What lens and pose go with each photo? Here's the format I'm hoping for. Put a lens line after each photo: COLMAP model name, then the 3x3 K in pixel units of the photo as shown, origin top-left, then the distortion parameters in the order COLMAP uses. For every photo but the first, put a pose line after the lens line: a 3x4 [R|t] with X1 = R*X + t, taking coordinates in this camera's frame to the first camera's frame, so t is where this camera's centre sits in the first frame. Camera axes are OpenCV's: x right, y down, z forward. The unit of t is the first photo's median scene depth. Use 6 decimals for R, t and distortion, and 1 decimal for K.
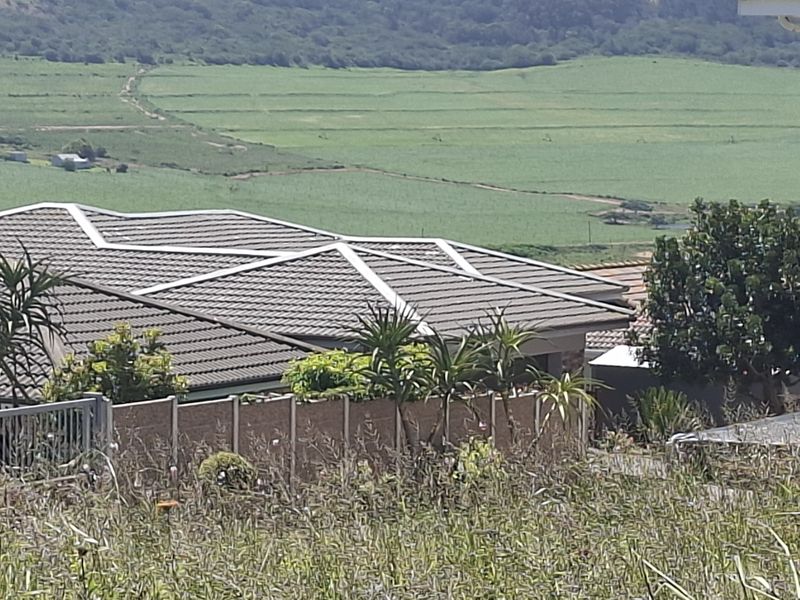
lens RADIAL K [[3486.9, 0, 400.0], [0, 3486.9, 300.0], [0, 0, 1]] dist [0.073923, 0.000000]
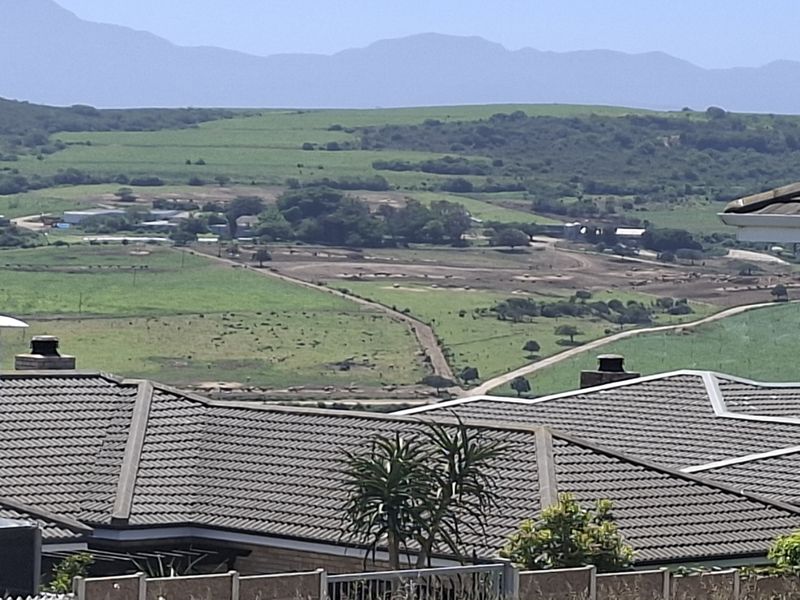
lens RADIAL K [[3628.3, 0, 400.3], [0, 3628.3, 299.5], [0, 0, 1]] dist [0.778435, 0.000000]
pose [[0.952029, 0.024644, -0.305015, 0.184520], [-0.036246, 0.998817, -0.032431, -0.013115], [0.303854, 0.041931, 0.951795, -0.074419]]
